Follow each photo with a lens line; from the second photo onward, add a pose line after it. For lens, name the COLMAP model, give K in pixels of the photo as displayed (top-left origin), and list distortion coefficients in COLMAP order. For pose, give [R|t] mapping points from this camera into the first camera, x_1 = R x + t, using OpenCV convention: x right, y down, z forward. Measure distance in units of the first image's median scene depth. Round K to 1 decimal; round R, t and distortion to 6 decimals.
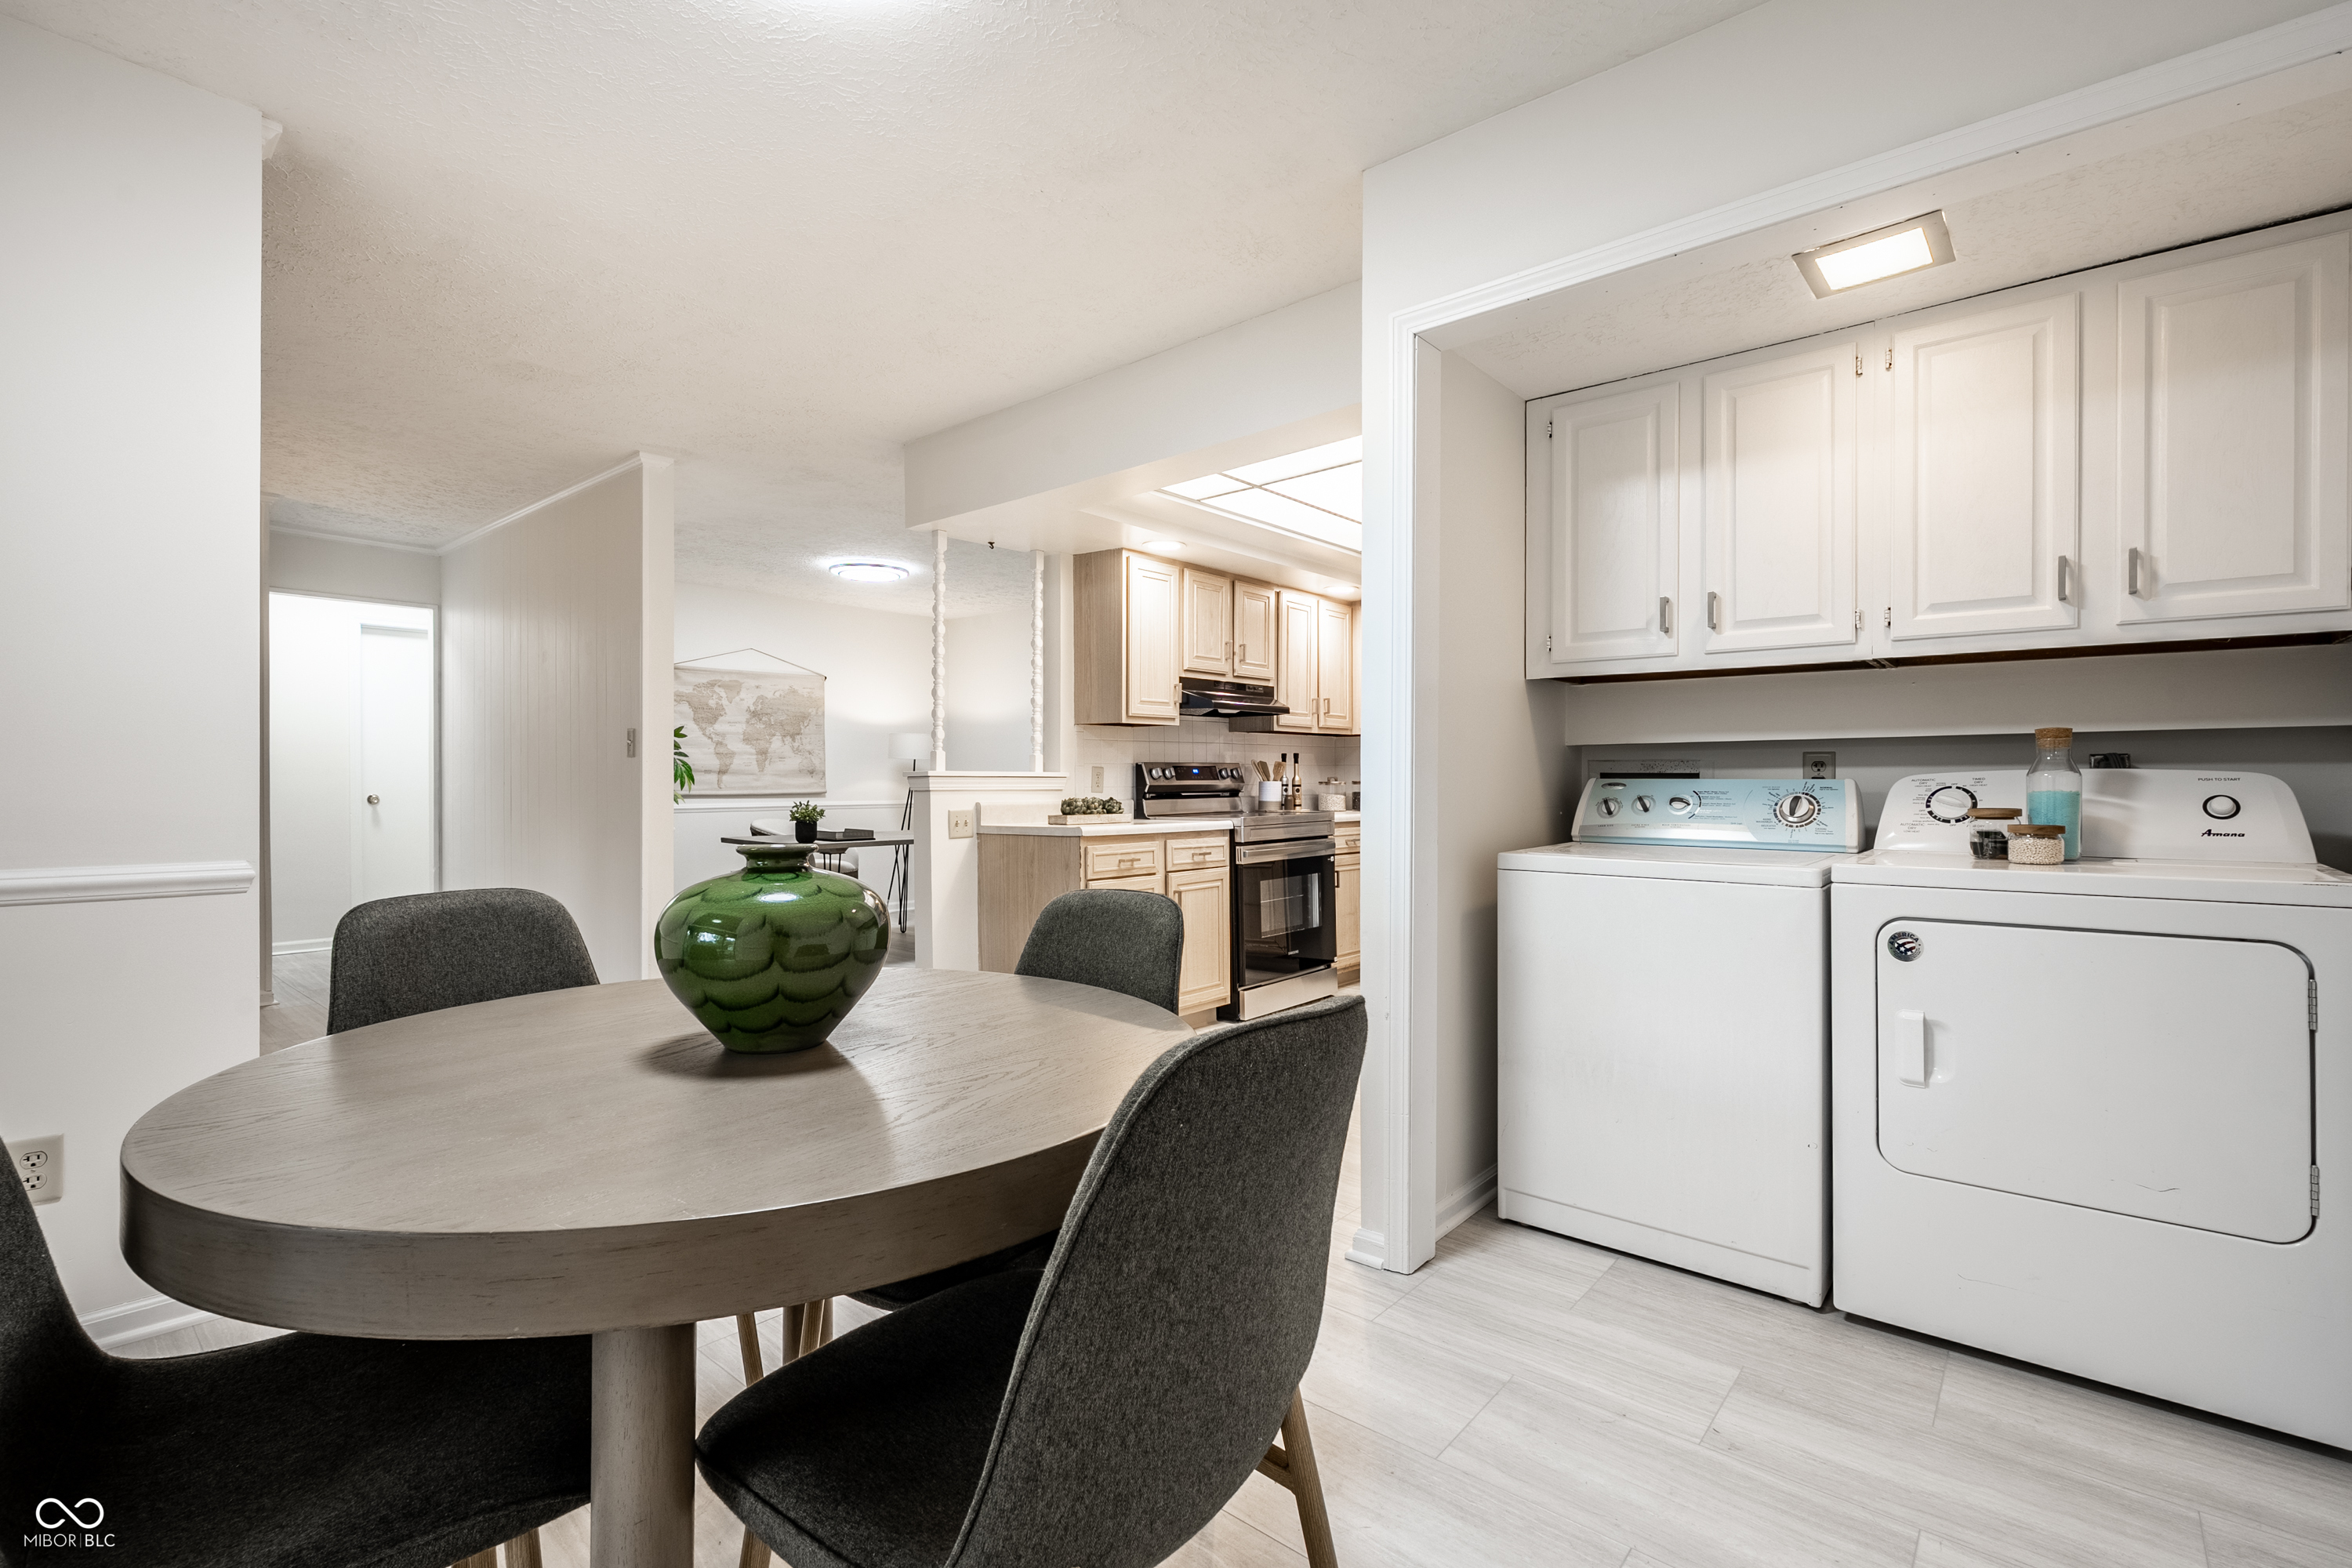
lens RADIAL K [[1089.7, 0, 1166.3], [0, 1089.7, 795.8], [0, 0, 1]] dist [-0.000569, -0.000099]
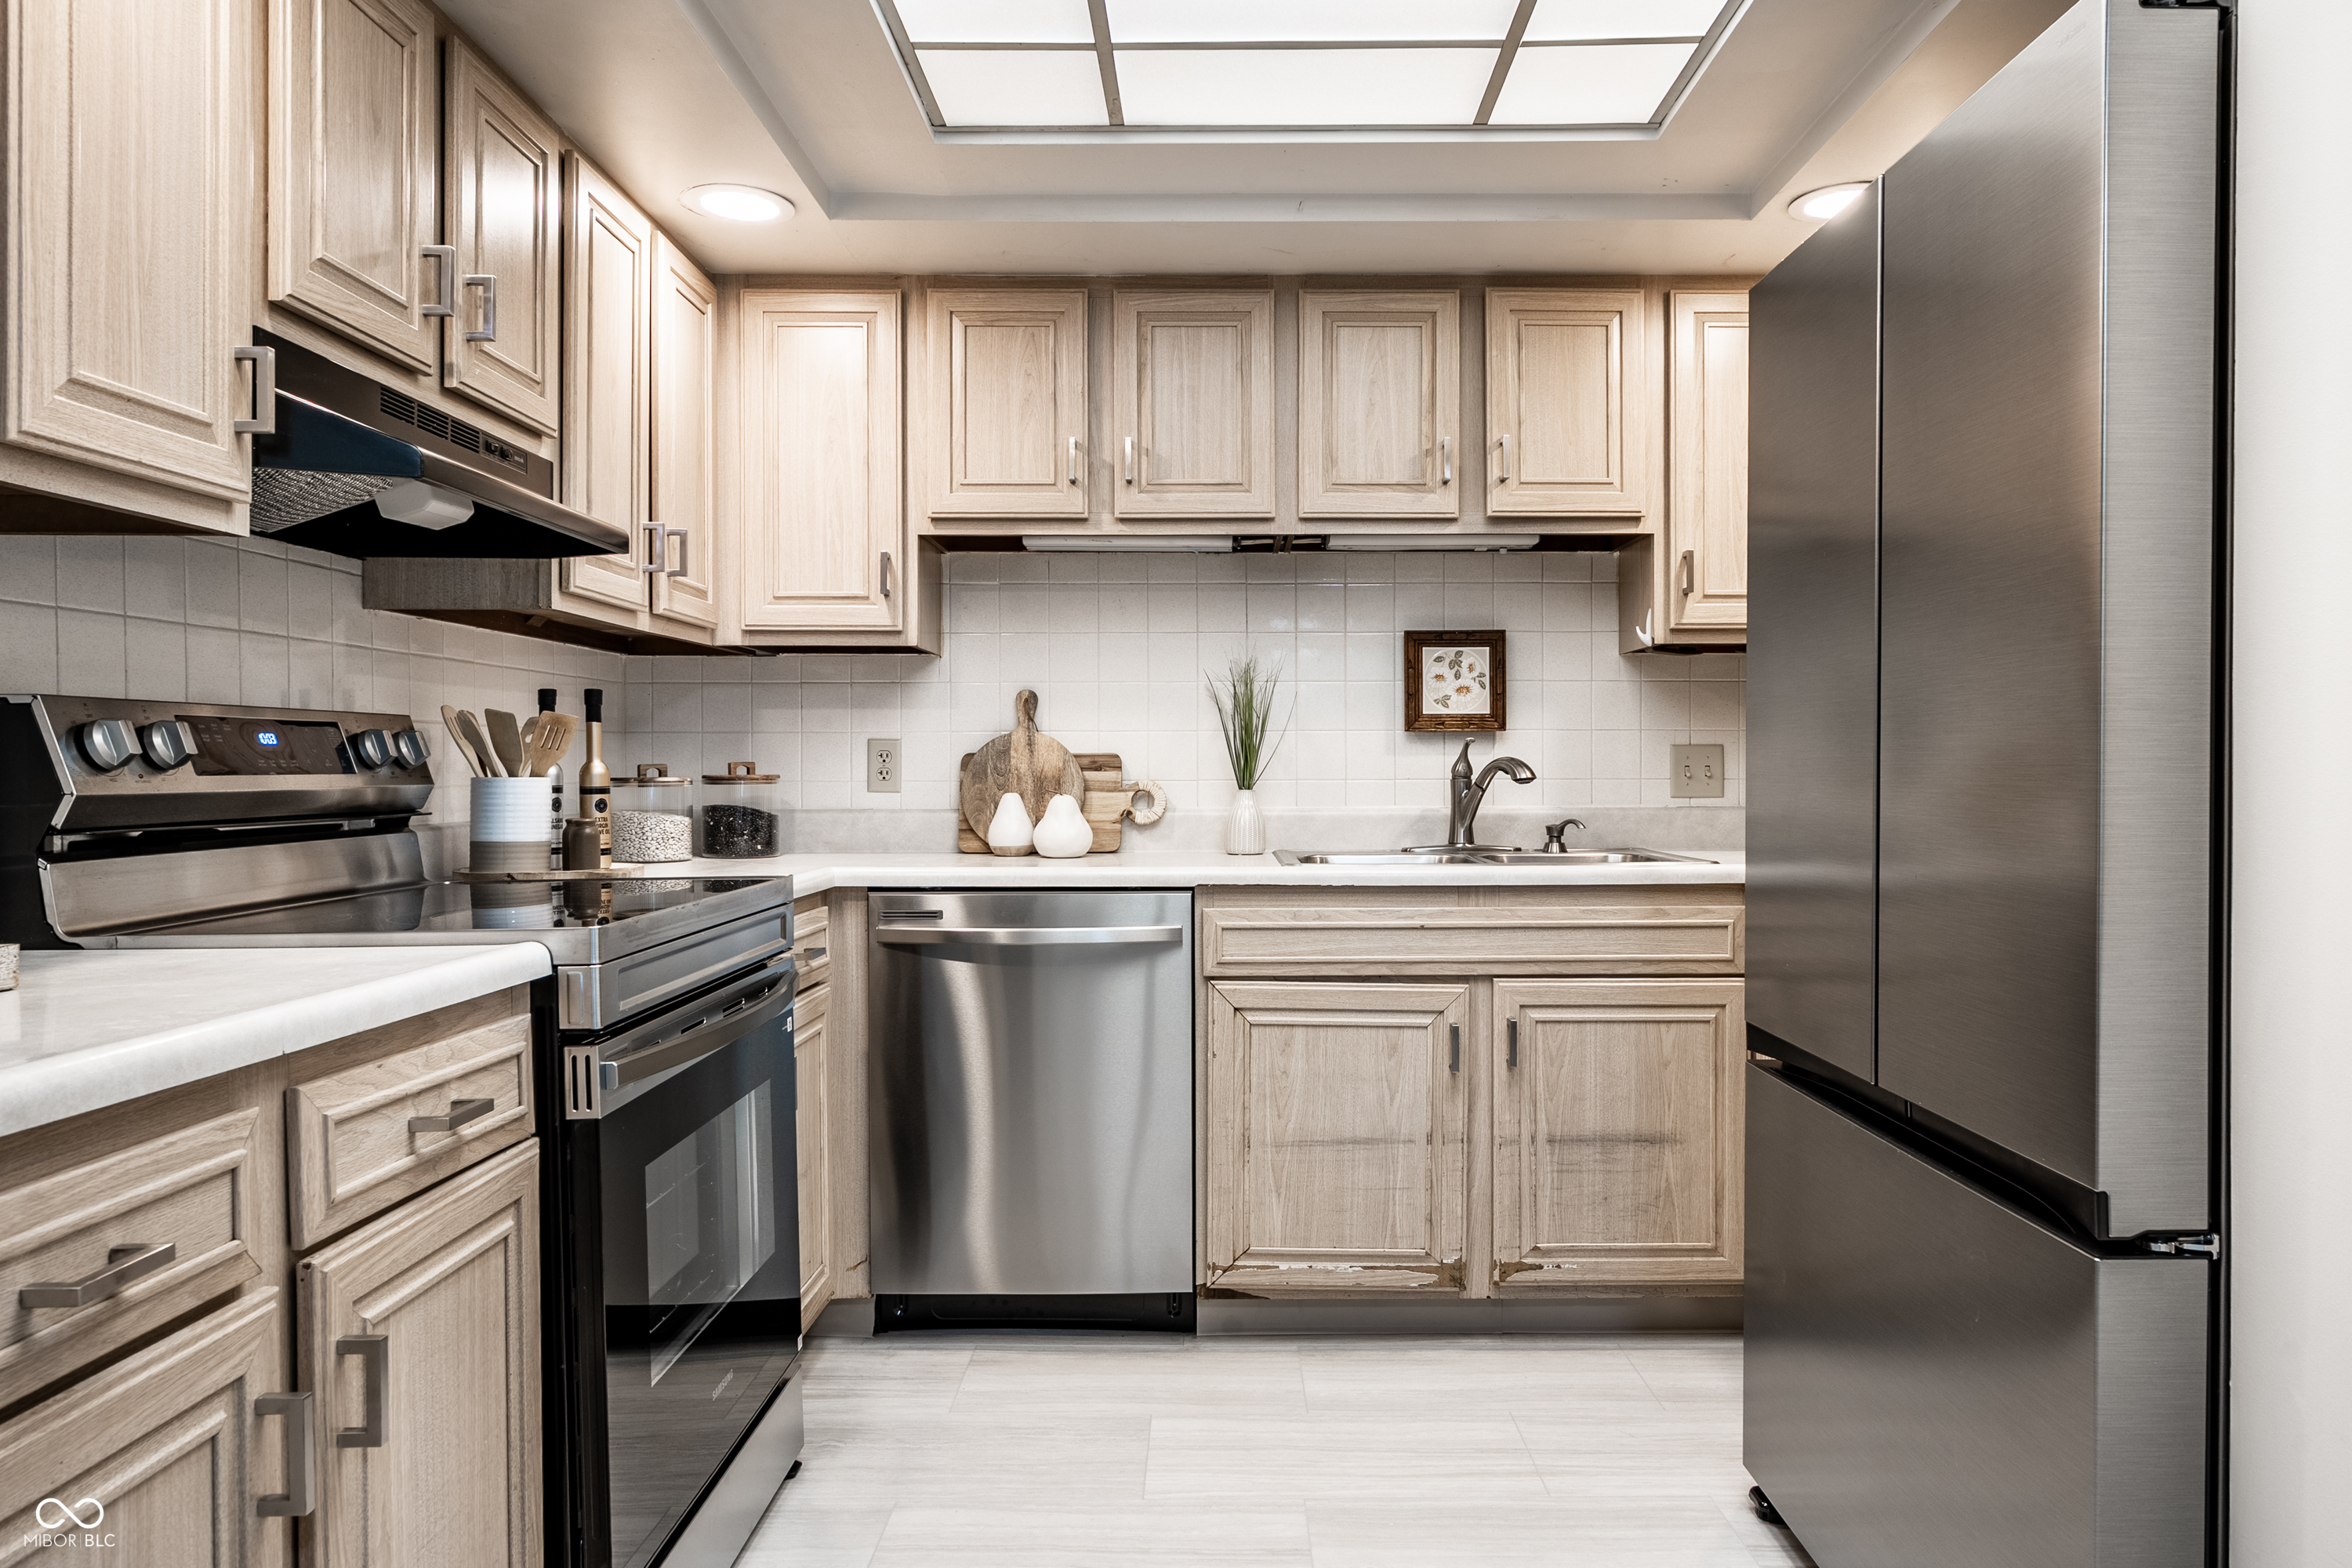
lens RADIAL K [[1556.2, 0, 1180.8], [0, 1556.2, 787.8], [0, 0, 1]] dist [0.004994, 0.002039]
pose [[0.755923, -0.008956, 0.654599, -0.052748], [0.011494, 0.999934, 0.000408, -0.009045], [-0.654559, 0.007216, 0.755976, 0.591004]]
